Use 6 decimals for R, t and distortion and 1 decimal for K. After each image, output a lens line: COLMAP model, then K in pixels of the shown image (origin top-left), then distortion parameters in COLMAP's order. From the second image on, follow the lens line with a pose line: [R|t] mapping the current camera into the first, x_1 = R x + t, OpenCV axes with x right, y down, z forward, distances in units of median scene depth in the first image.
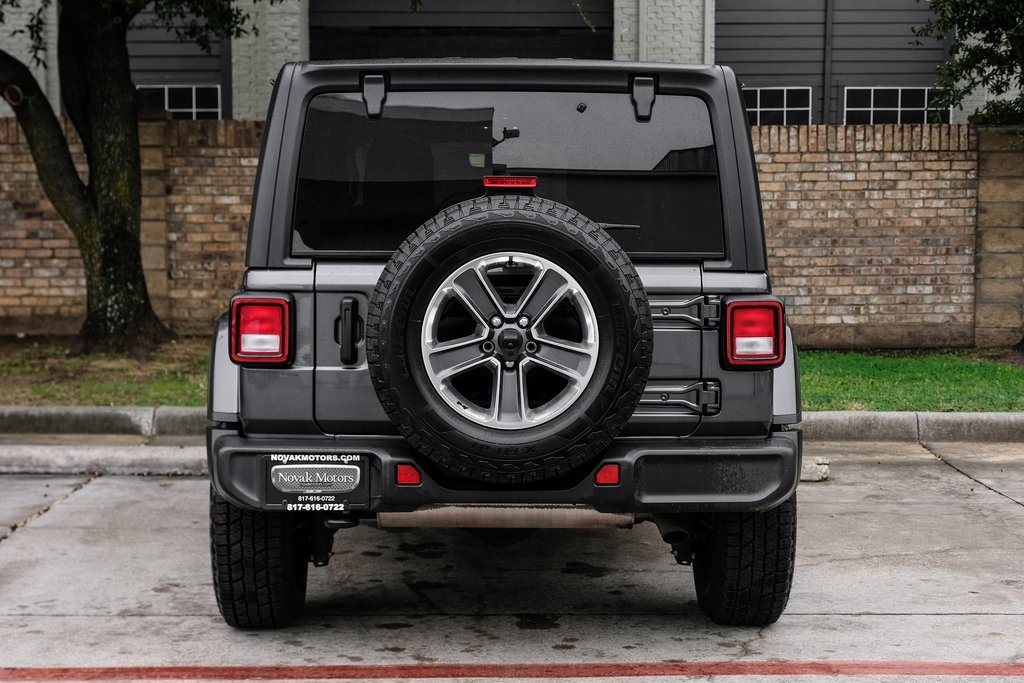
lens RADIAL K [[1843.3, 0, 512.0], [0, 1843.3, 341.5], [0, 0, 1]] dist [-0.009399, 0.263923]
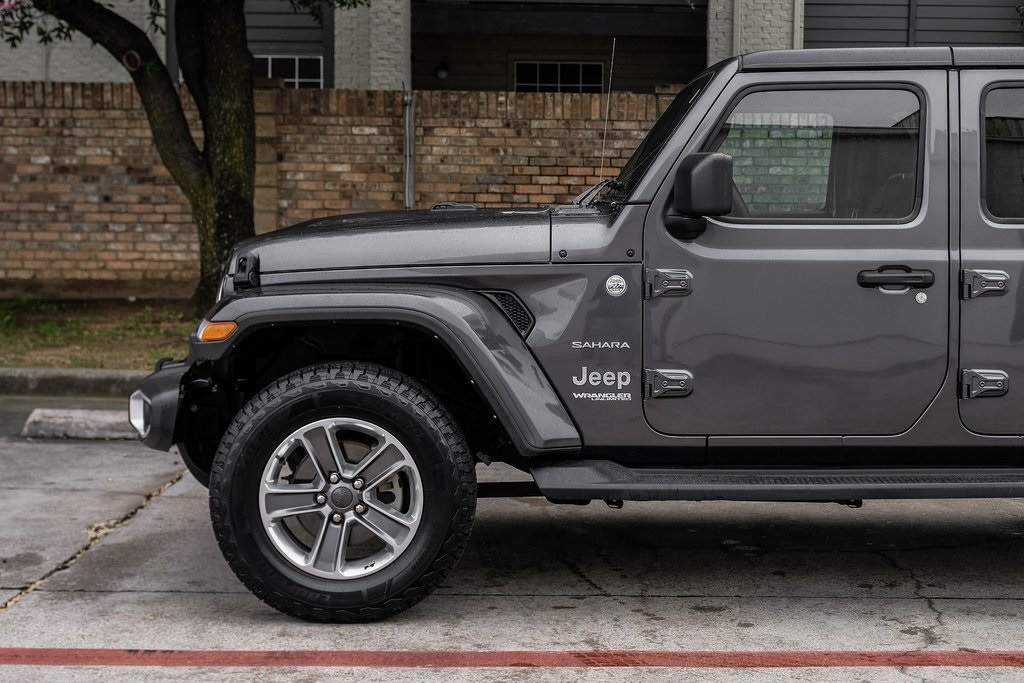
lens RADIAL K [[1757.6, 0, 606.0], [0, 1757.6, 298.0], [0, 0, 1]] dist [-0.010420, 0.133054]
pose [[0.999760, 0.012445, 0.018027, -0.023952], [-0.012333, 0.999904, -0.006304, -0.000982], [-0.018103, 0.006080, 0.999818, 0.032476]]
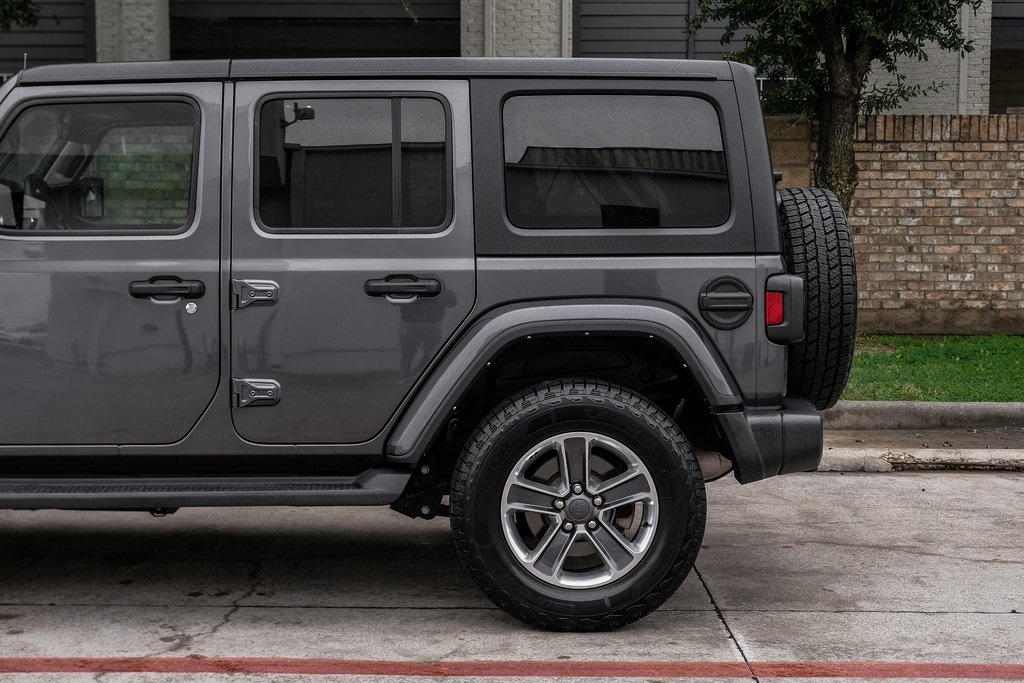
lens RADIAL K [[1765.2, 0, 478.3], [0, 1765.2, 307.7], [0, 0, 1]] dist [0.008358, 0.019733]
pose [[0.999717, 0.005370, -0.023161, 0.119402], [-0.005577, 0.999945, -0.008883, -0.001227], [0.023112, 0.009010, 0.999692, 0.027477]]
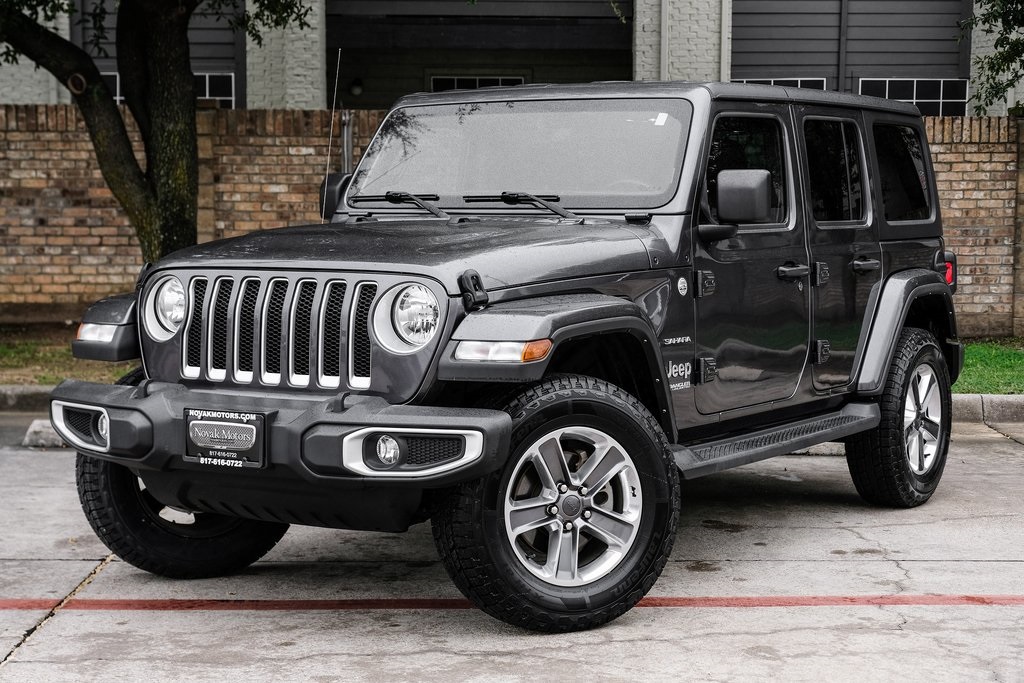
lens RADIAL K [[1961.2, 0, 499.7], [0, 1961.2, 336.8], [0, 0, 1]] dist [0.009419, 0.417879]
pose [[0.999728, 0.002621, 0.023185, -0.056667], [-0.002533, 0.999989, -0.003822, 0.007971], [-0.023195, 0.003763, 0.999724, -0.073888]]
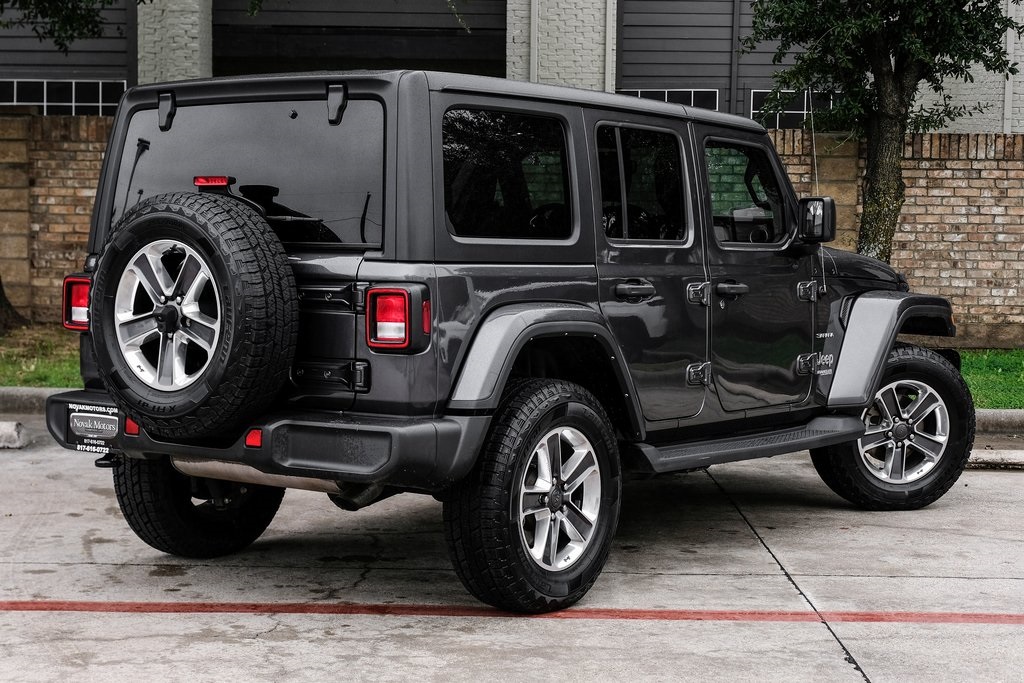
lens RADIAL K [[1898.0, 0, 507.7], [0, 1898.0, 316.8], [0, 0, 1]] dist [-0.019592, 0.213050]
pose [[0.999797, 0.014894, -0.013547, 0.097701], [-0.015073, 0.999799, -0.013187, 0.003864], [0.013347, 0.013388, 0.999821, -0.066080]]
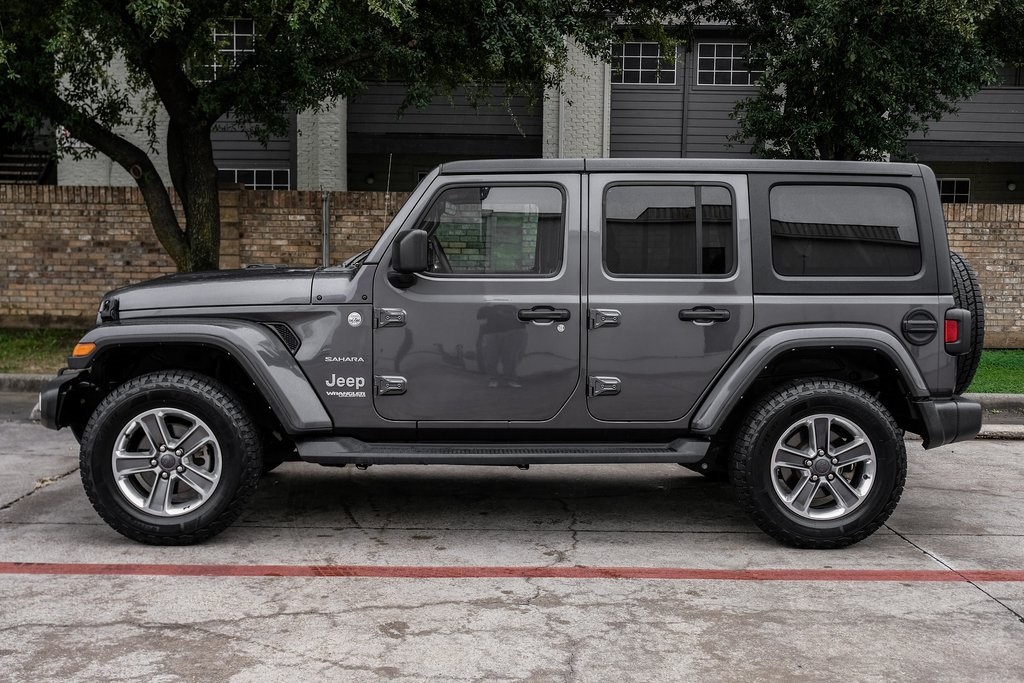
lens RADIAL K [[1155.5, 0, 503.2], [0, 1155.5, 338.0], [0, 0, 1]] dist [-0.036126, 0.039397]
pose [[0.999909, 0.013443, 0.001345, 0.030928], [-0.013445, 0.999909, 0.001326, -0.001262], [-0.001327, -0.001344, 0.999998, 0.042180]]
